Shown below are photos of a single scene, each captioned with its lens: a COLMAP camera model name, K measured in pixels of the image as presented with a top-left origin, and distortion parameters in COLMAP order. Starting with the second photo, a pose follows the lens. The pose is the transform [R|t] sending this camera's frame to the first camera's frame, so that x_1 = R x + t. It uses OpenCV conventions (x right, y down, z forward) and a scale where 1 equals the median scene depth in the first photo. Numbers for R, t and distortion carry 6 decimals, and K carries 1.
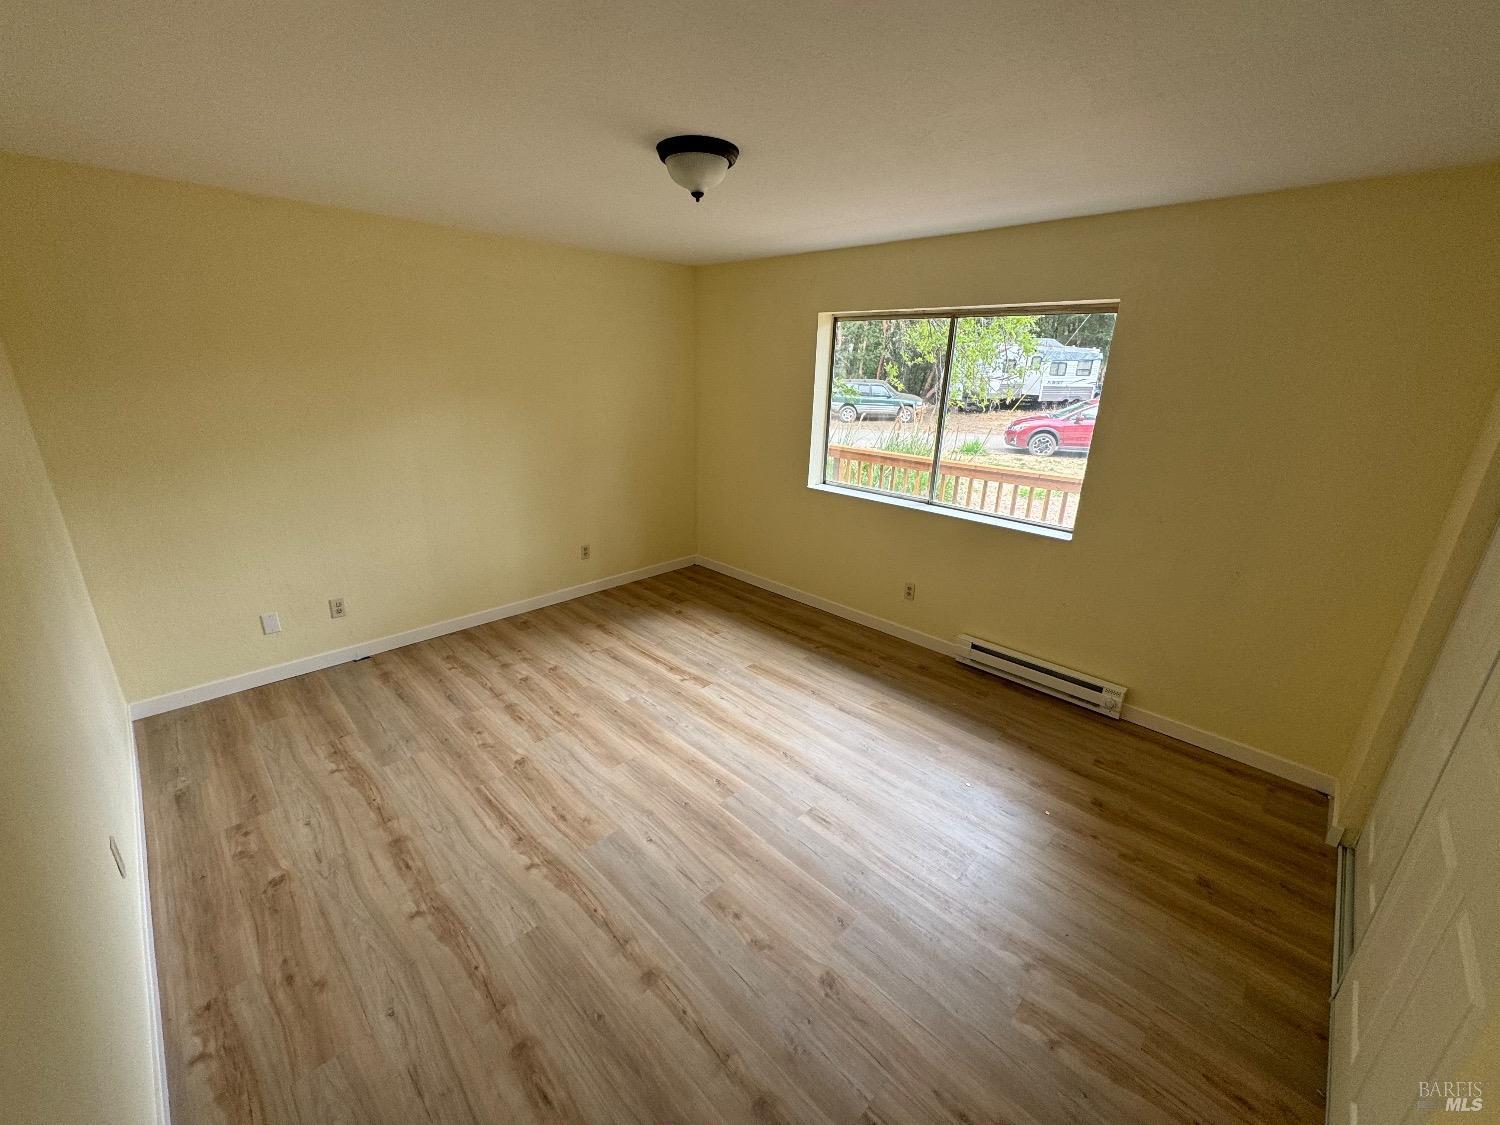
lens RADIAL K [[598.3, 0, 751.6], [0, 598.3, 563.1], [0, 0, 1]] dist [-0.000946, -0.000073]
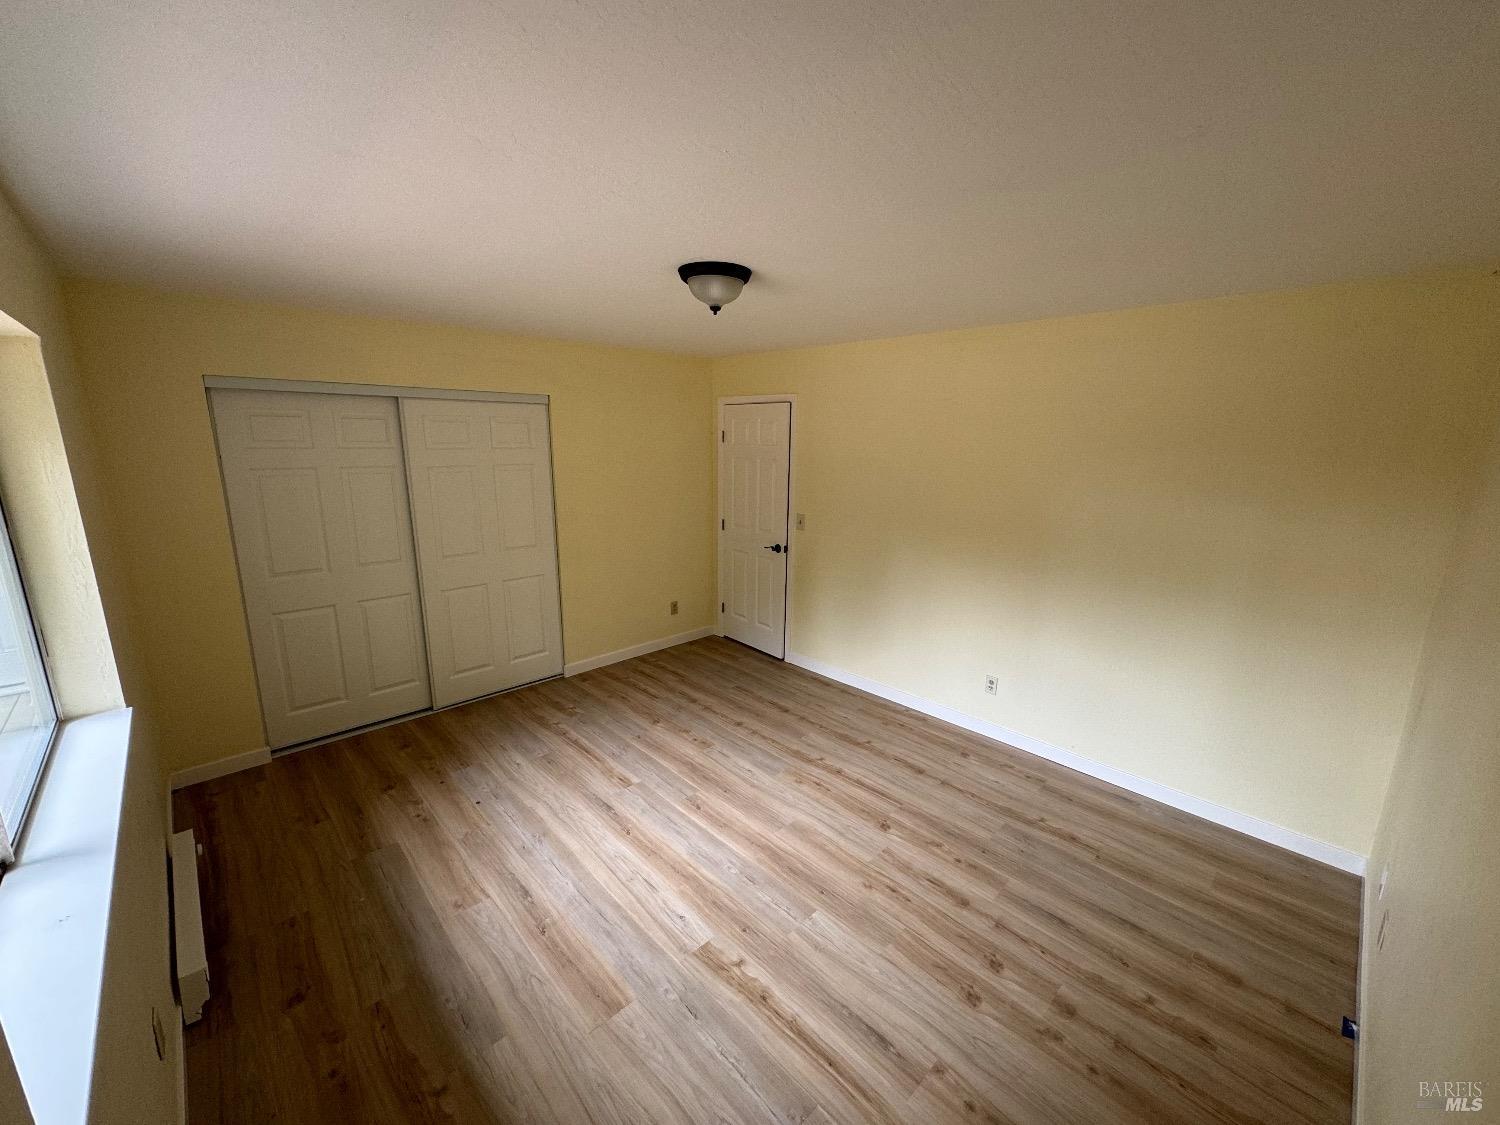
lens RADIAL K [[598.3, 0, 751.6], [0, 598.3, 563.1], [0, 0, 1]] dist [-0.000946, -0.000073]
pose [[-0.998904, -0.042784, 0.019008, -0.142965], [-0.026977, 0.857857, 0.513180, -0.559002], [-0.038262, 0.512104, -0.858071, 1.566532]]
